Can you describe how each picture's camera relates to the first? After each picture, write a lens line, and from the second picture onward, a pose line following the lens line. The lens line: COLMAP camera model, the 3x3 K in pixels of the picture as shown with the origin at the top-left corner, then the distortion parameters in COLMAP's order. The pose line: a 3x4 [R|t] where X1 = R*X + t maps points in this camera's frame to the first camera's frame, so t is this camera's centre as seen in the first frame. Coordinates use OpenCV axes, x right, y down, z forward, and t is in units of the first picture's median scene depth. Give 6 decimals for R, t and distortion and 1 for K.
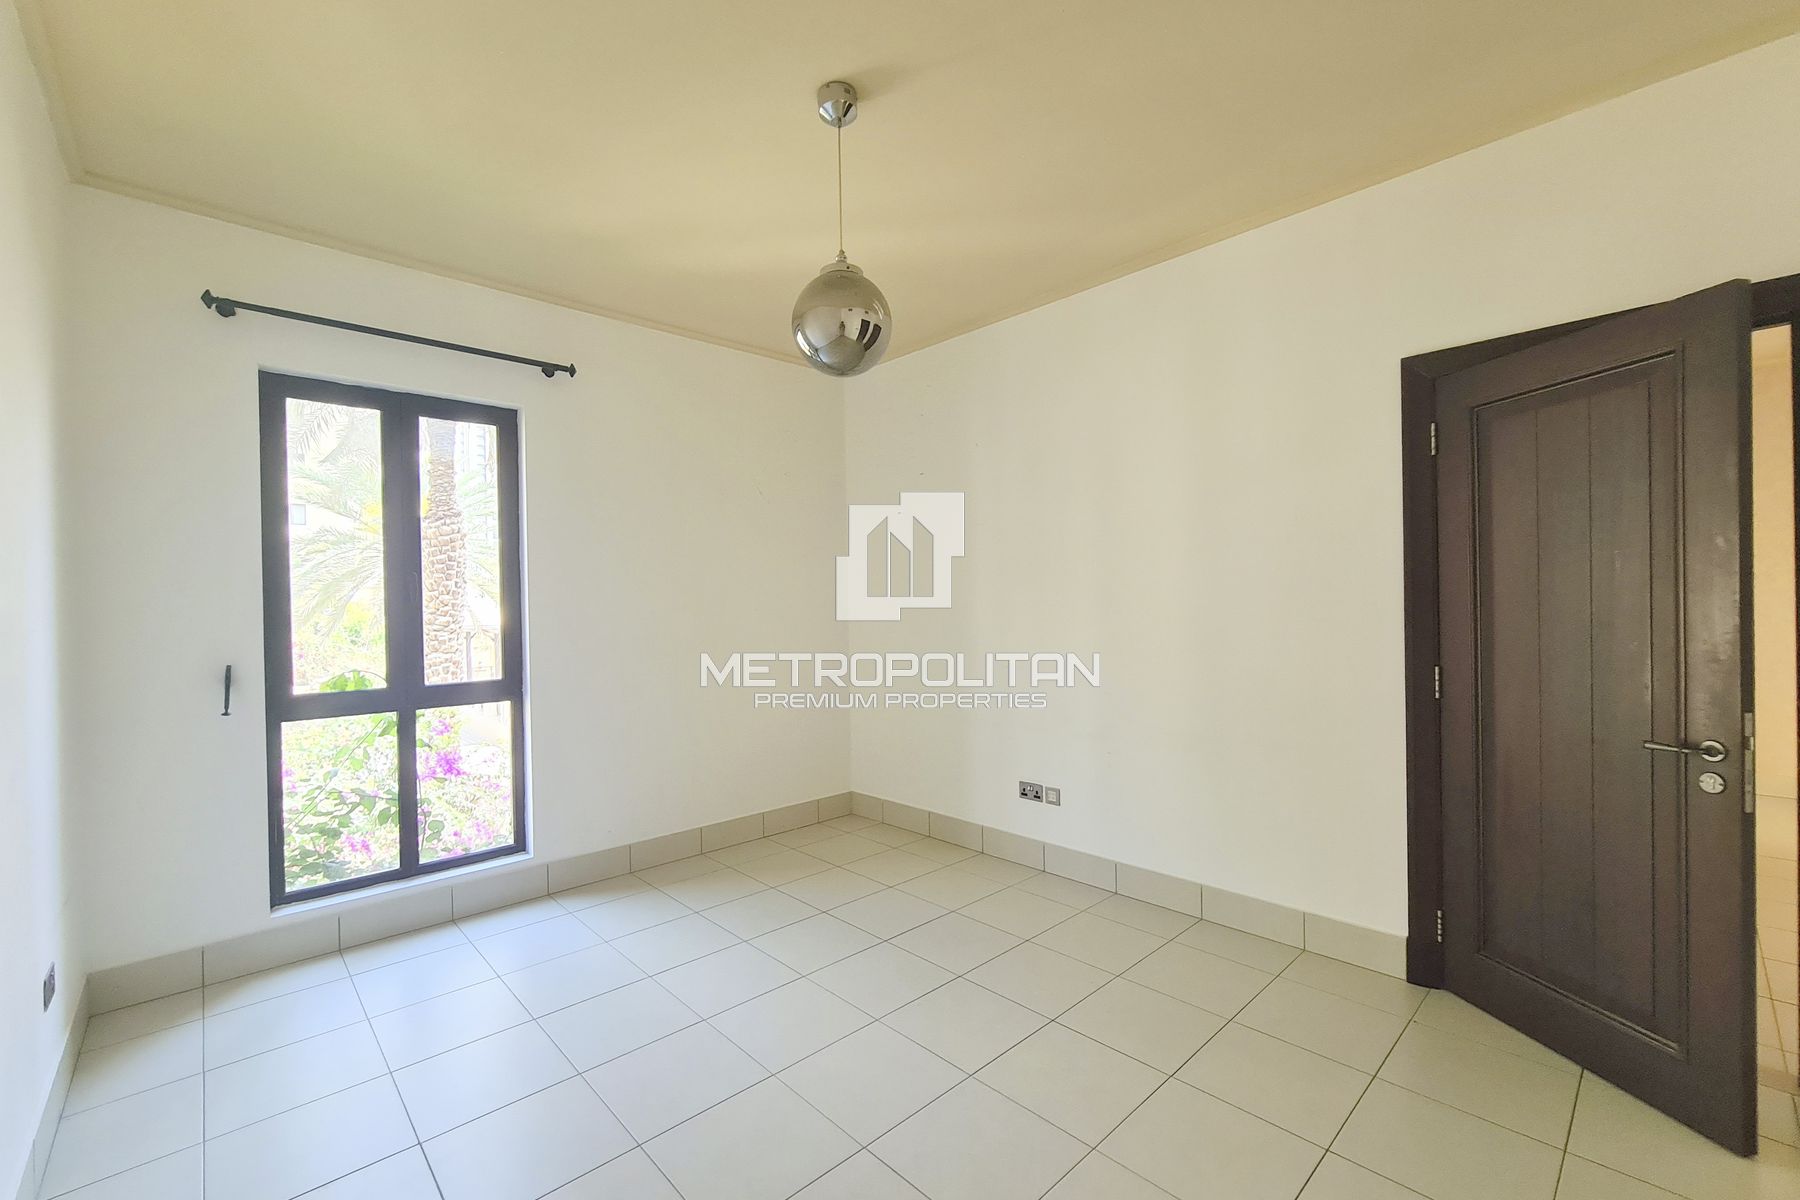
lens RADIAL K [[741.1, 0, 900.7], [0, 741.1, 608.0], [0, 0, 1]] dist [-0.002444, -0.000010]
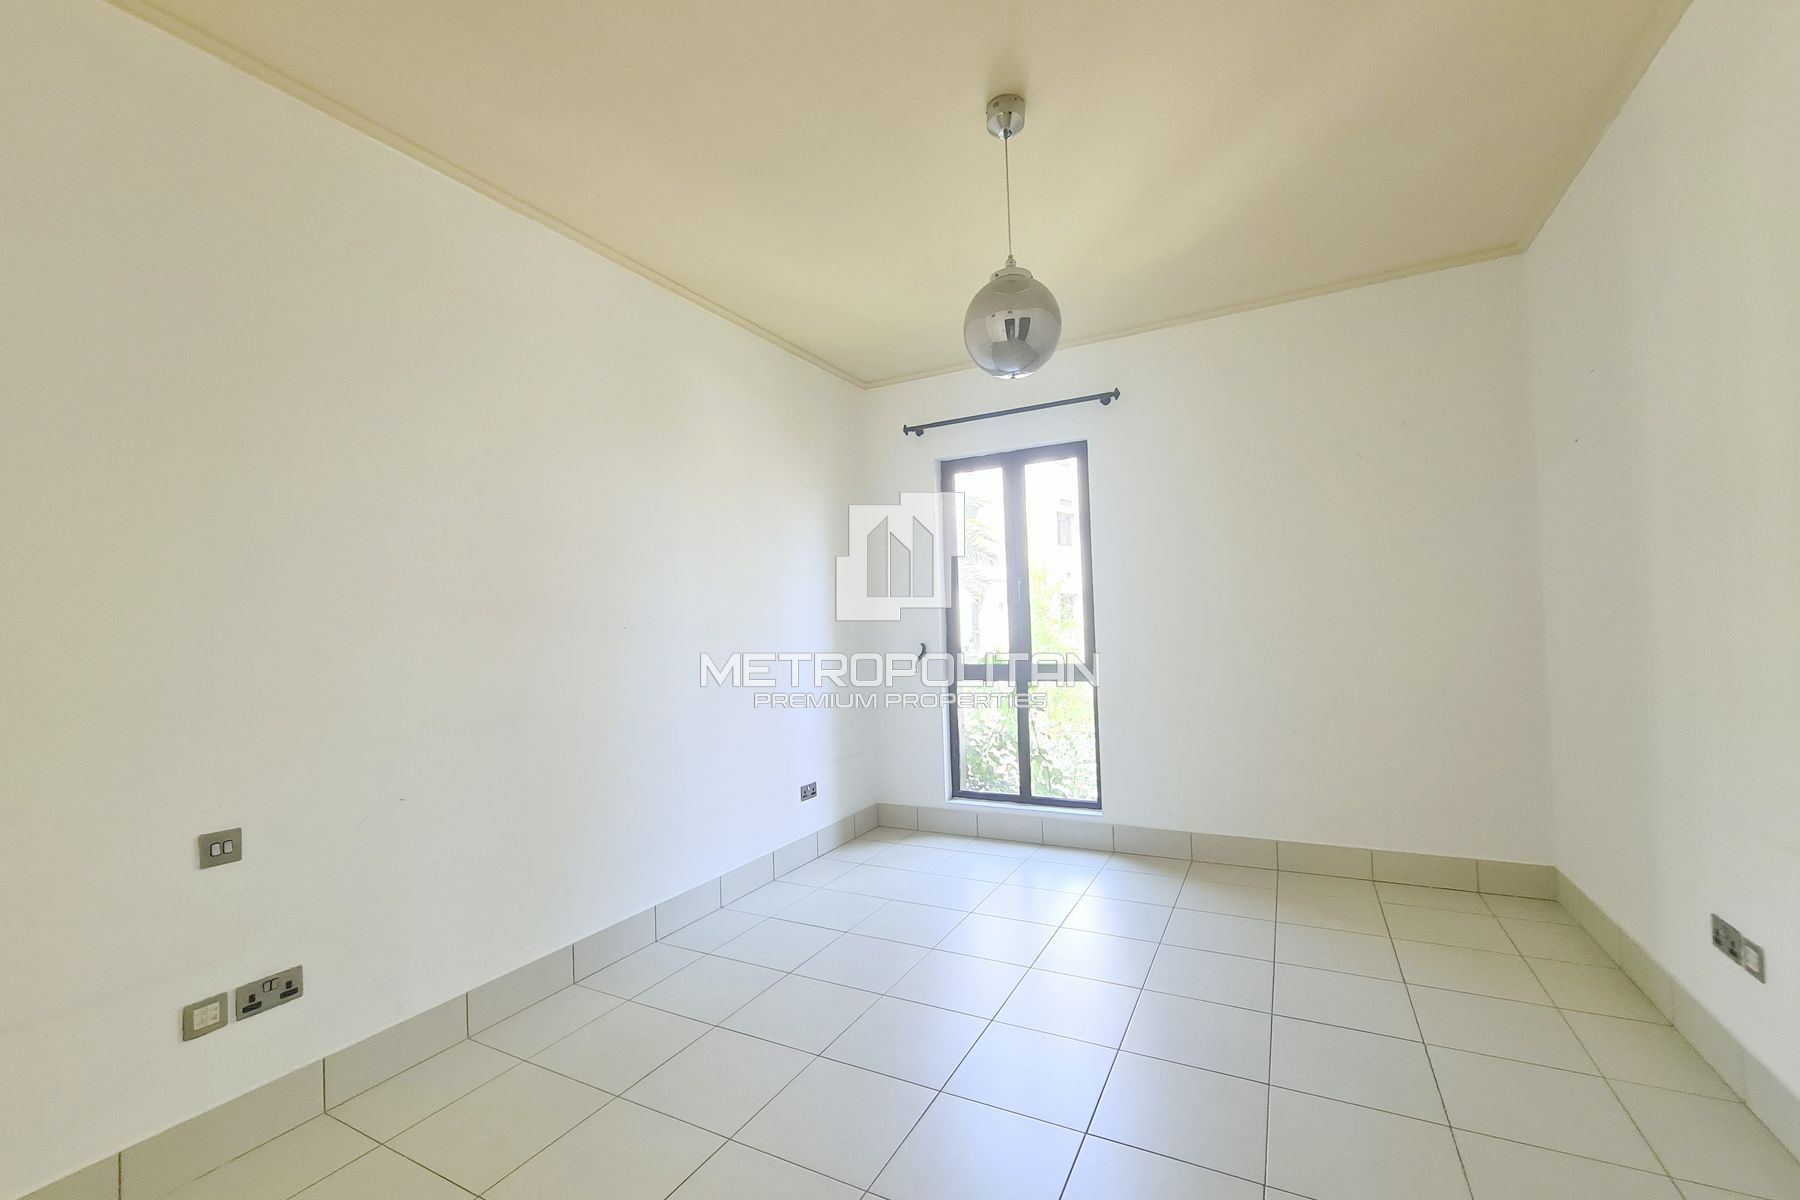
lens RADIAL K [[741.1, 0, 905.5], [0, 741.1, 602.5], [0, 0, 1]] dist [-0.002444, -0.000010]
pose [[0.329316, -0.021575, -0.943973, 0.558889], [0.023329, 0.999620, -0.014708, 0.008488], [0.943932, -0.017178, 0.329694, 0.344815]]
